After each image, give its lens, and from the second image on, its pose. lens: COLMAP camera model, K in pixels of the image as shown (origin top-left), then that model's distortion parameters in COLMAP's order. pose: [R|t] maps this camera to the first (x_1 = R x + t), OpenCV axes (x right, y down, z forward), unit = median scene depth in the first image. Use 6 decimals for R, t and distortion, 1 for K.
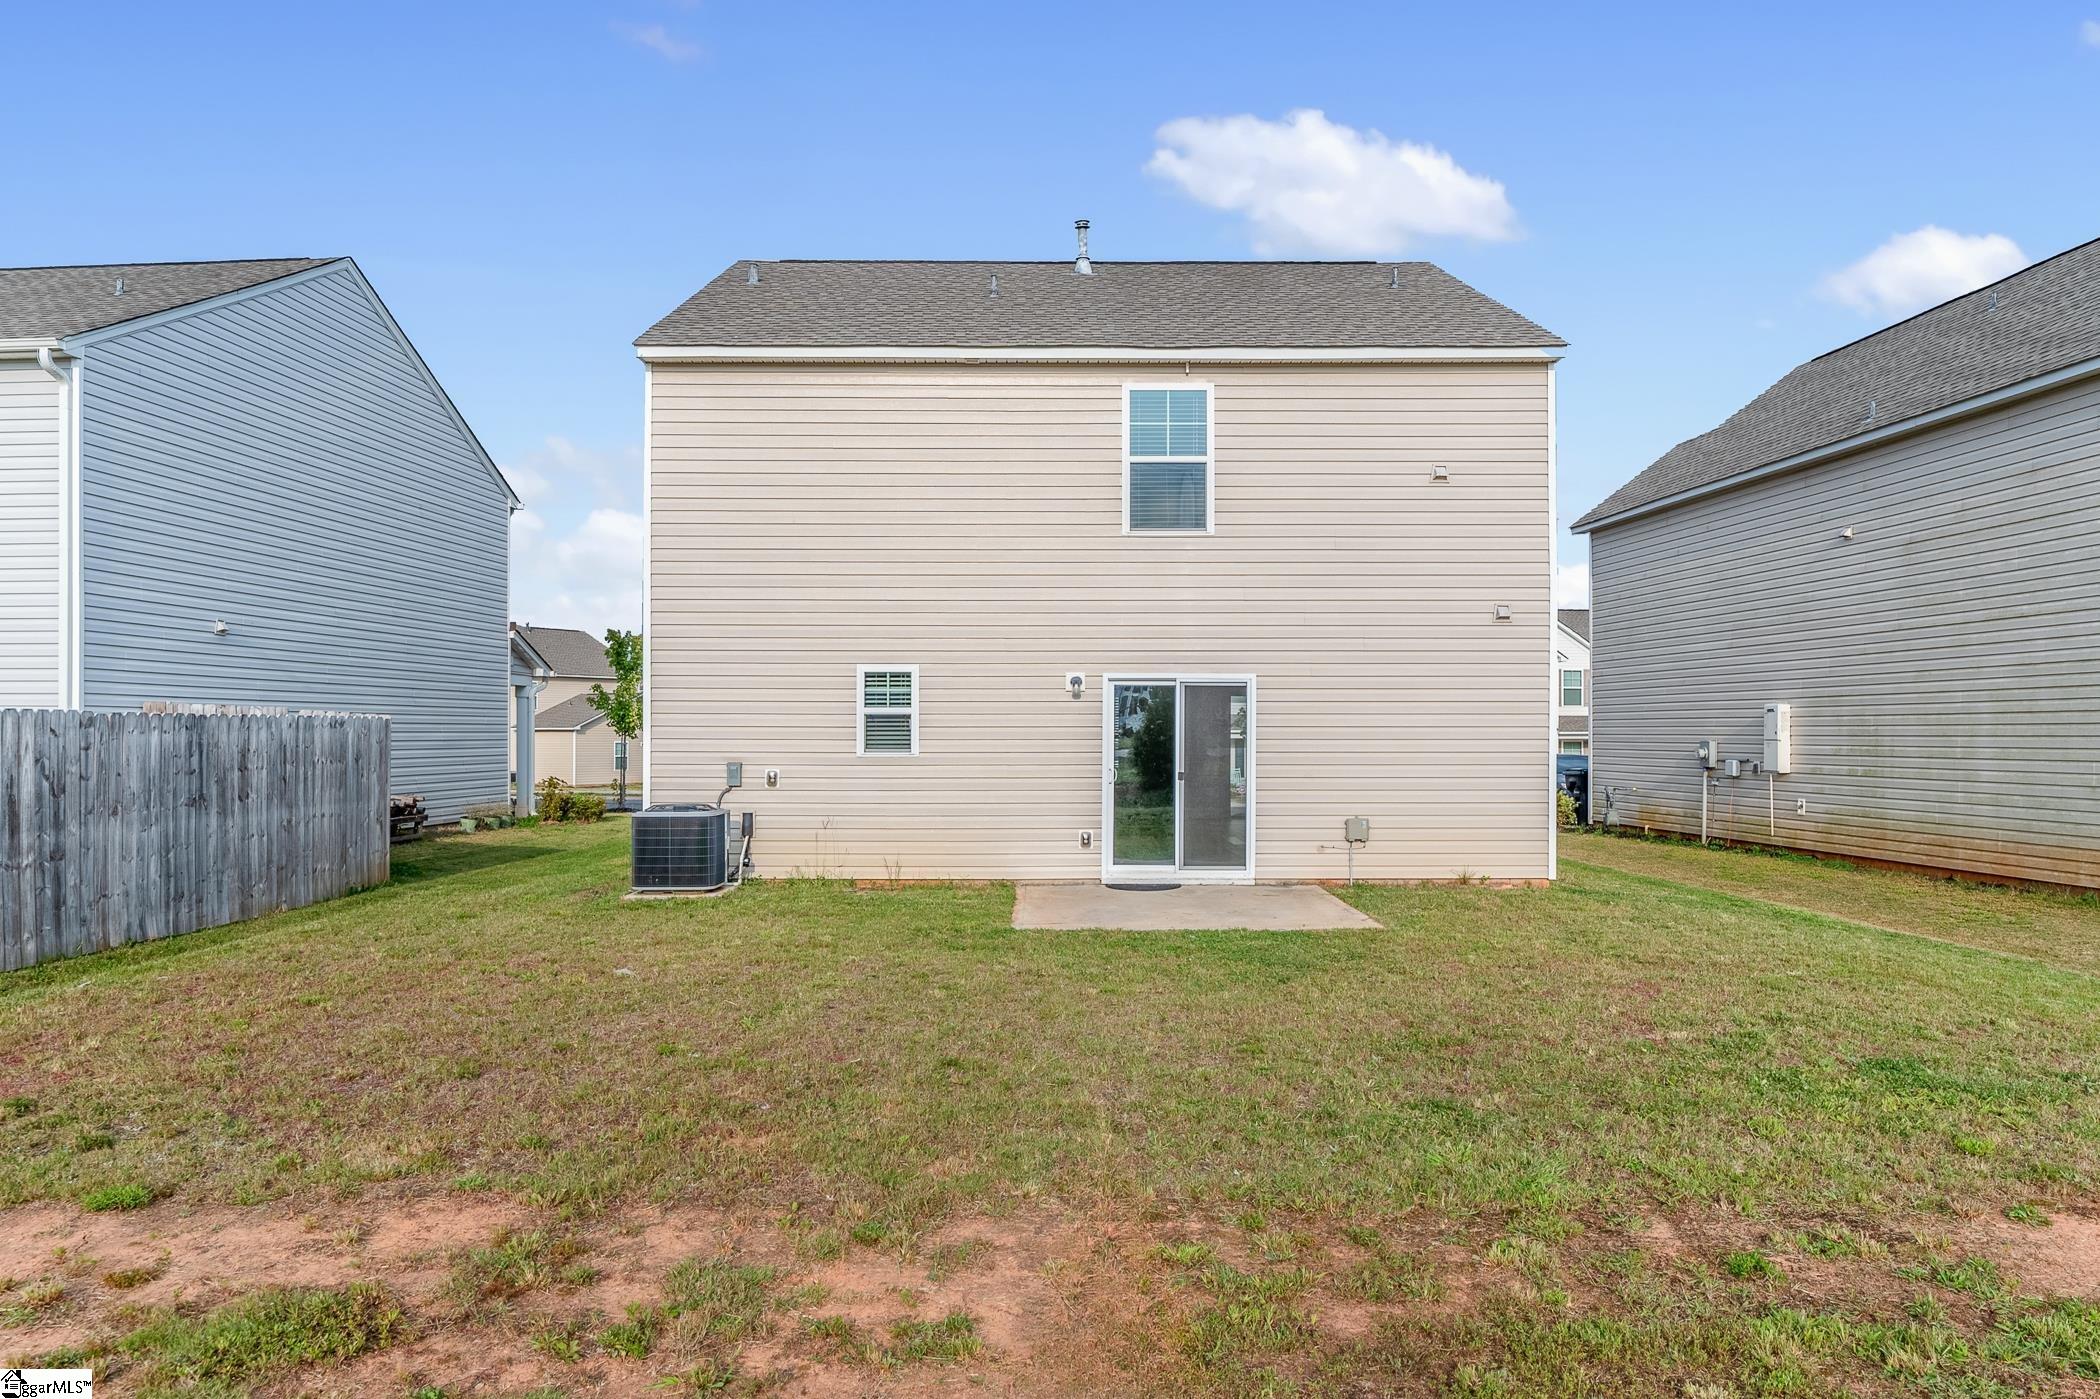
lens RADIAL K [[1424.6, 0, 1050.0], [0, 1424.6, 699.5], [0, 0, 1]] dist [-0.009514, 0.000229]
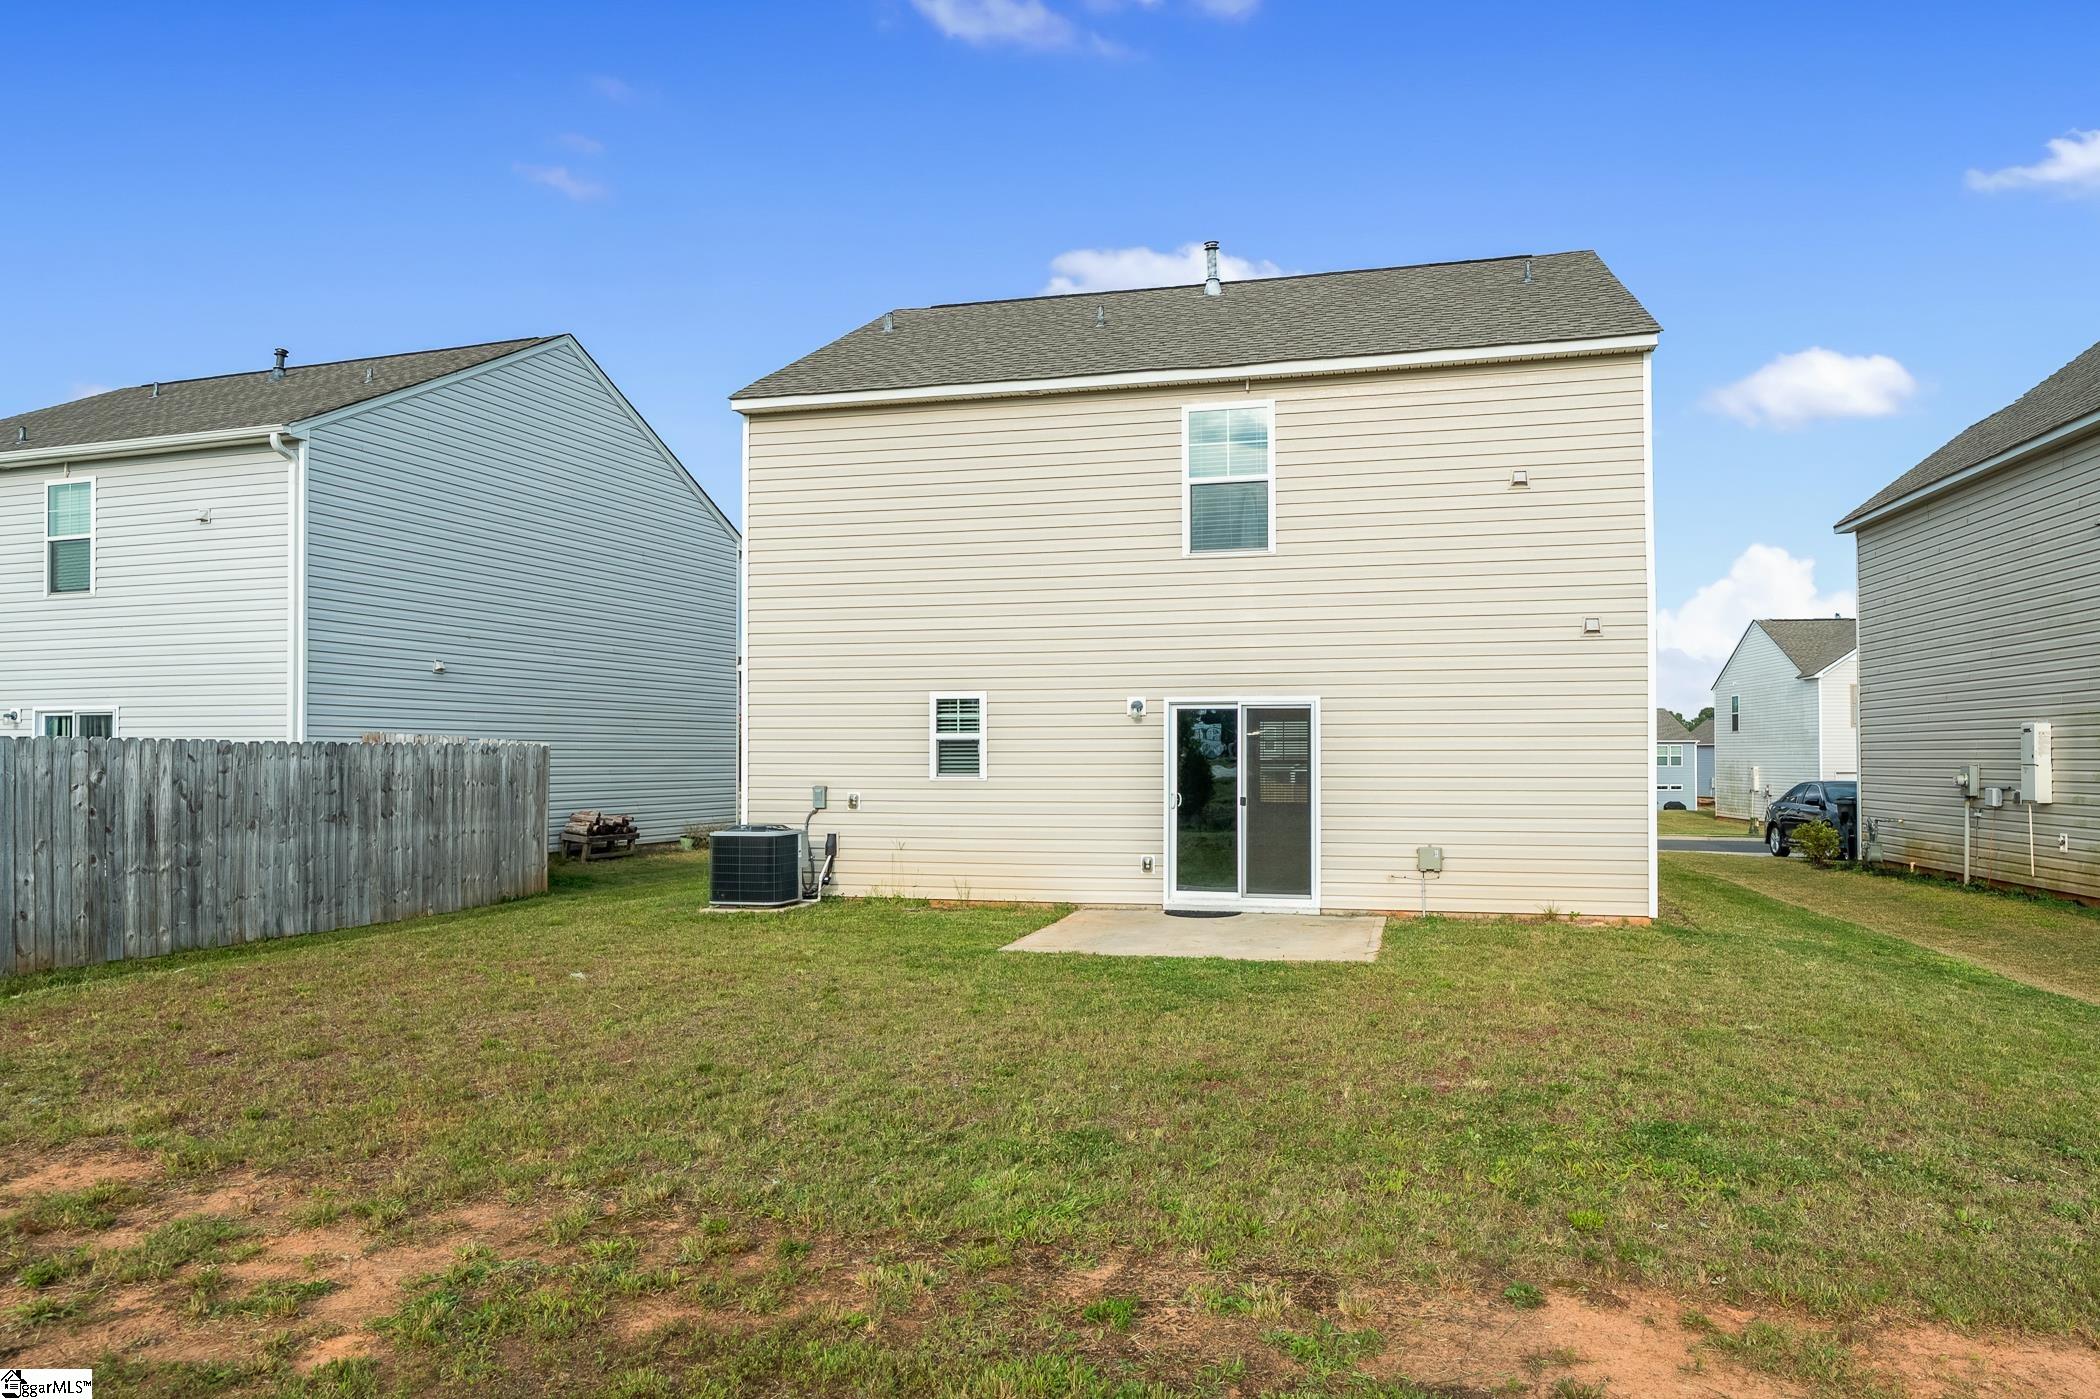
lens RADIAL K [[1427.3, 0, 1050.0], [0, 1427.3, 699.5], [0, 0, 1]] dist [0.004654, 0.000129]
pose [[0.966762, -0.012281, -0.255382, 0.215207], [0.007577, 0.999783, -0.019399, 0.001907], [0.255565, 0.016819, 0.966646, 0.016940]]
